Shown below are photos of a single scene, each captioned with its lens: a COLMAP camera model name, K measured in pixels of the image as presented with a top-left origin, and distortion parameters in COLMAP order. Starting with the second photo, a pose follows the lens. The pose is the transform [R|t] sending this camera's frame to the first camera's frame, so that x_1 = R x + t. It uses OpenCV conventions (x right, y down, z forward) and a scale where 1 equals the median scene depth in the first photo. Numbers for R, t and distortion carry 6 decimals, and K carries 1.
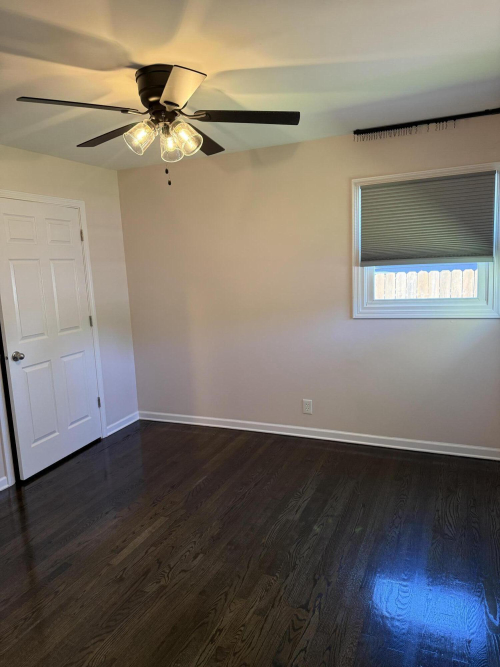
lens RADIAL K [[449.5, 0, 250.0], [0, 449.5, 333.5], [0, 0, 1]] dist [0.096643, -0.171656]
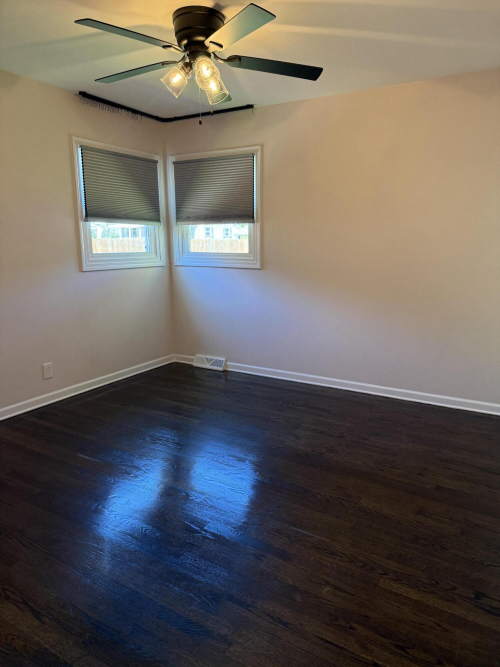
lens RADIAL K [[454.9, 0, 250.0], [0, 454.9, 333.5], [0, 0, 1]] dist [0.003317, 0.002285]
pose [[0.122429, -0.157033, 0.979975, -0.817274], [0.131034, 0.981317, 0.140878, 0.010399], [-0.983789, 0.111162, 0.140718, 0.503592]]
